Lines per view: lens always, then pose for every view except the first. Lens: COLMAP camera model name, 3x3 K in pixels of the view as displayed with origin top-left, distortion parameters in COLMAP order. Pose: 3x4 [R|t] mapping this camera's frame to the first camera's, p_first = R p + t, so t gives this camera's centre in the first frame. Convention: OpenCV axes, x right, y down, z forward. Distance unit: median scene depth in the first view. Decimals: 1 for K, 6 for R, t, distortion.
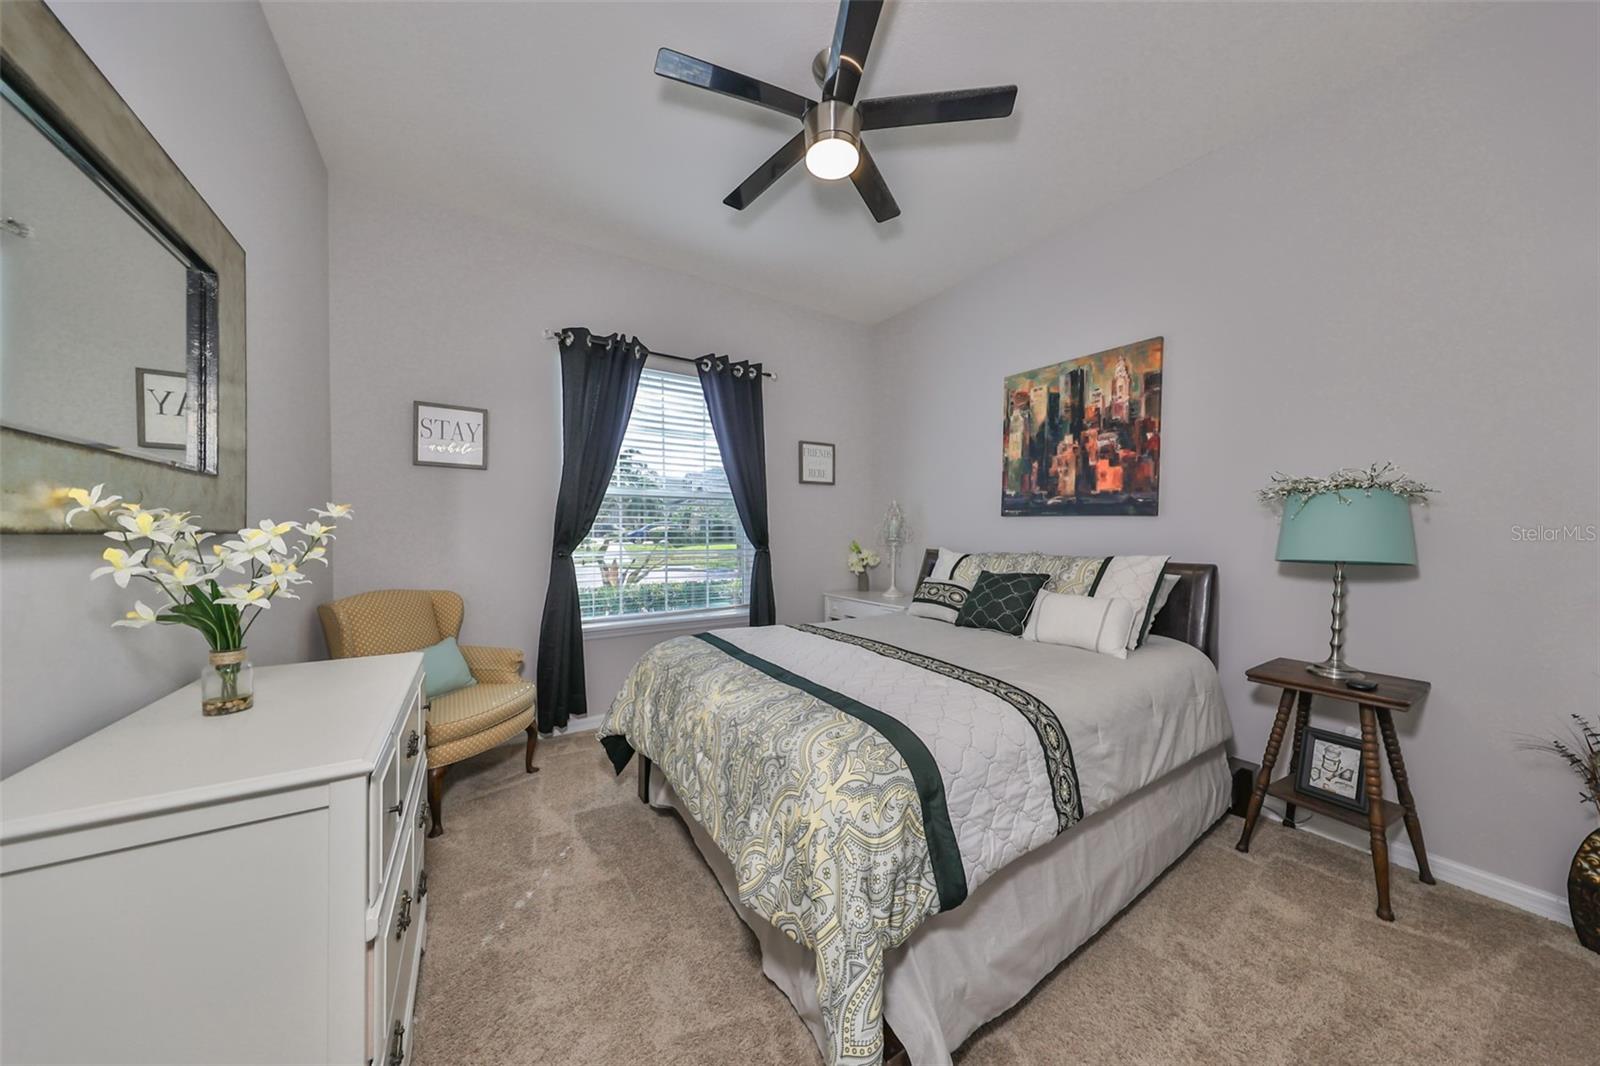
lens RADIAL K [[513.4, 0, 809.8], [0, 513.4, 530.3], [0, 0, 1]] dist [-0.000440, -0.000041]
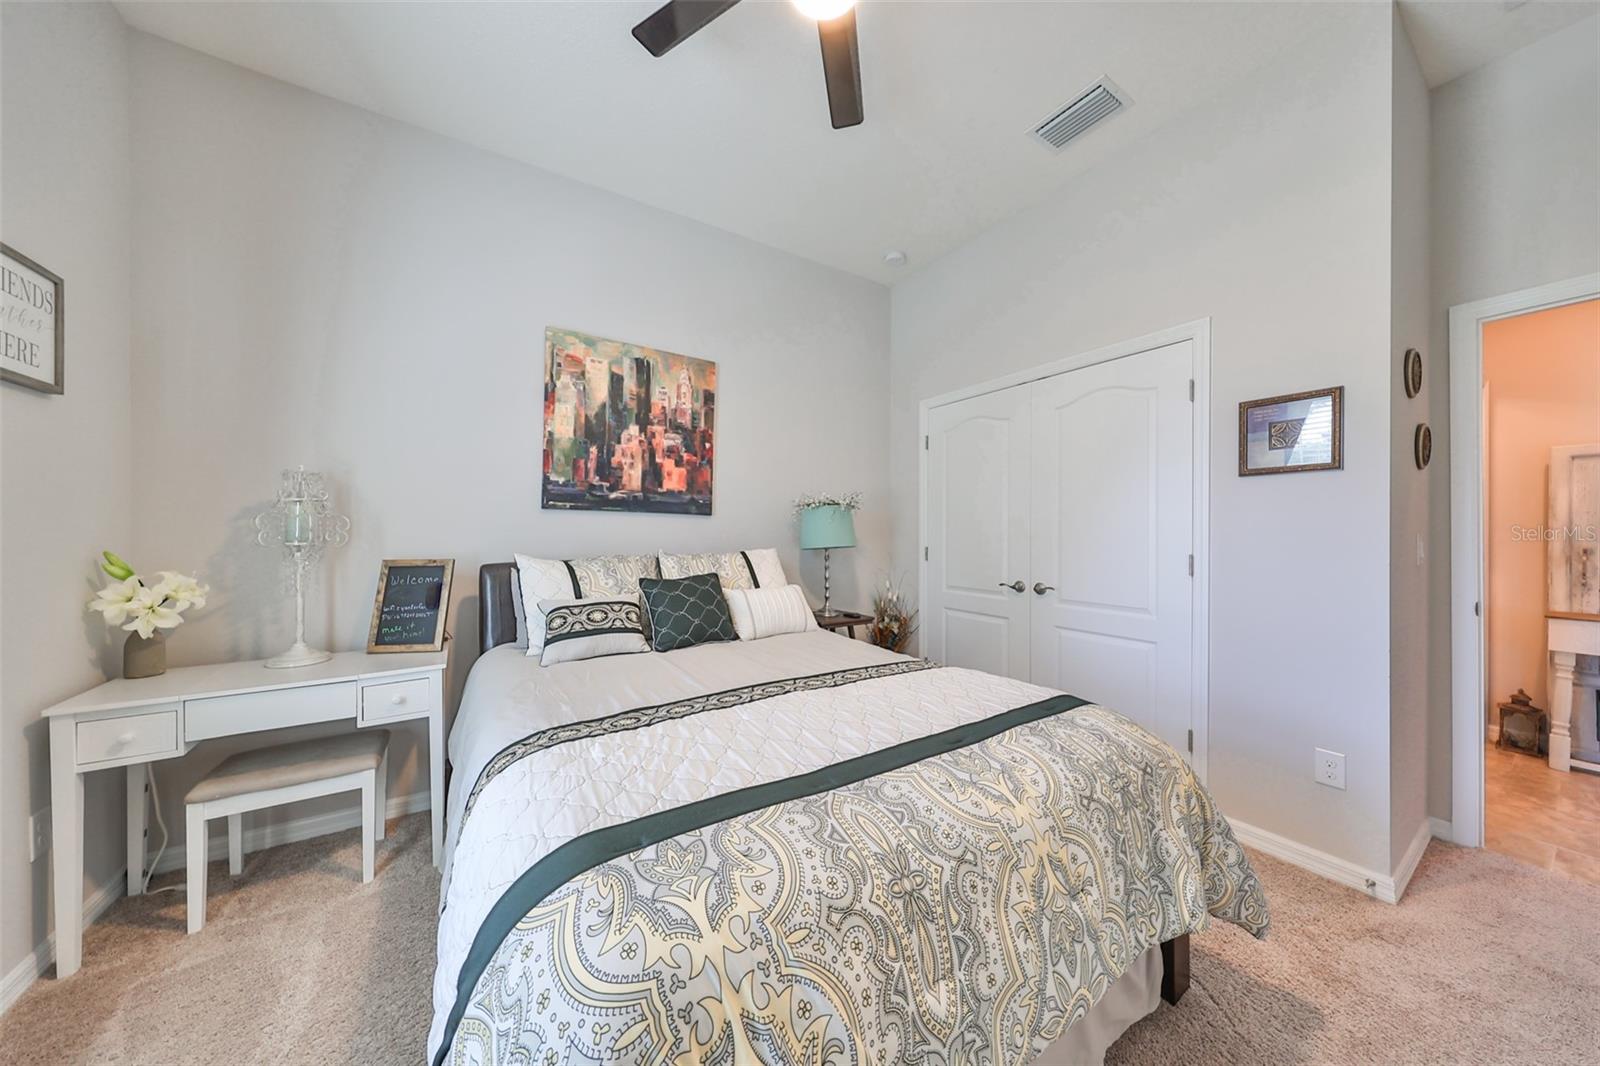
lens RADIAL K [[513.4, 0, 809.8], [0, 513.4, 530.3], [0, 0, 1]] dist [-0.000440, -0.000041]
pose [[-0.008227, -0.004254, 0.999957, -0.429349], [-0.005518, 0.999976, 0.004208, -0.001720], [-0.999951, -0.005484, -0.008250, 0.693317]]
